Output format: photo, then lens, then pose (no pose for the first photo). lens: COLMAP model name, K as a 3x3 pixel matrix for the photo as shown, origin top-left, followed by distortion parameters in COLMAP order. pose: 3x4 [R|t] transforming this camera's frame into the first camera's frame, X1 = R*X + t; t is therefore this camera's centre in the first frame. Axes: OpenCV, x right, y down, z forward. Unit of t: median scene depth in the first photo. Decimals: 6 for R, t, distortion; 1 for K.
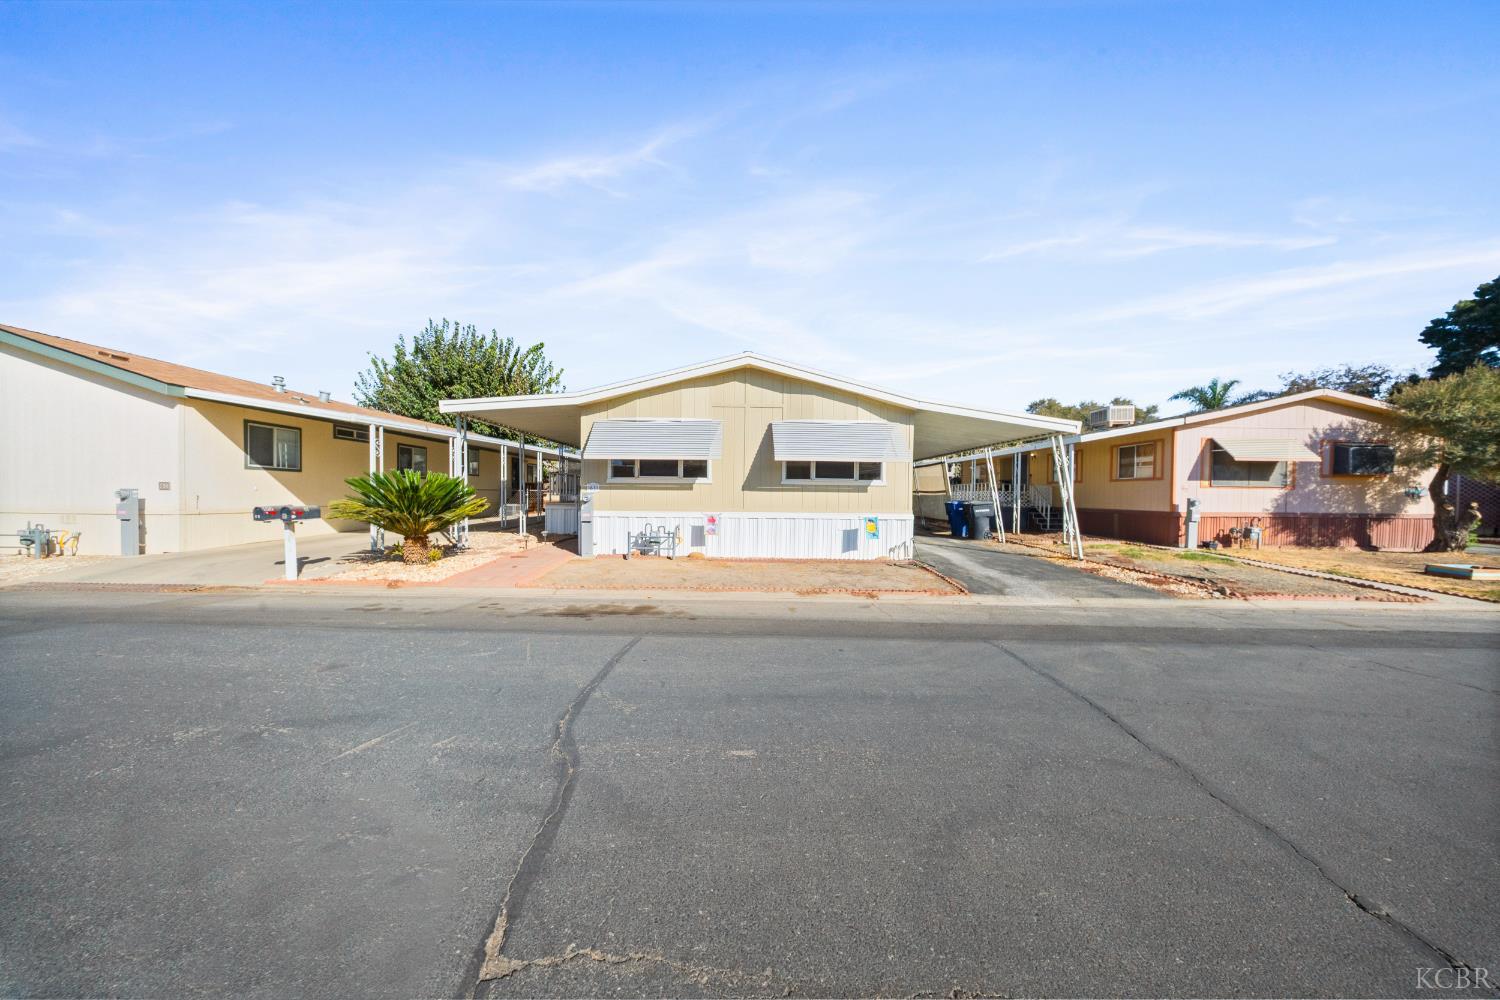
lens RADIAL K [[446.7, 0, 744.1], [0, 446.7, 485.9], [0, 0, 1]] dist [0.000077, -0.000032]
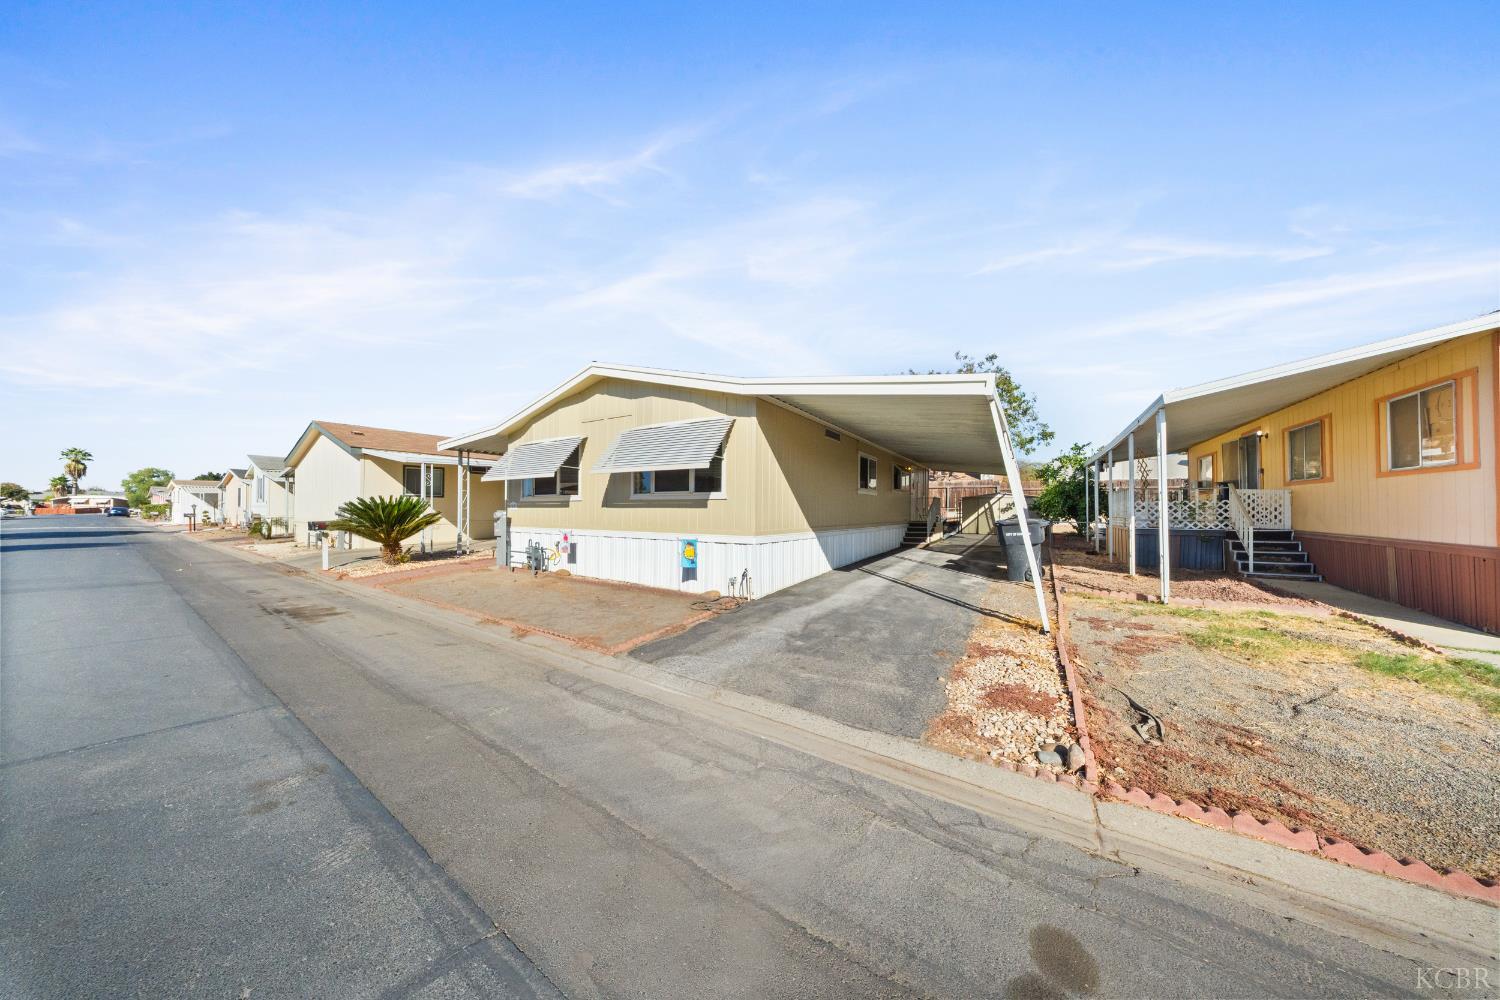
lens RADIAL K [[446.7, 0, 744.1], [0, 446.7, 485.9], [0, 0, 1]] dist [0.000077, -0.000032]
pose [[0.834461, -0.037884, -0.549763, 0.775400], [0.017512, 0.998953, -0.042257, 0.010543], [0.550789, 0.025634, 0.834251, 0.378367]]
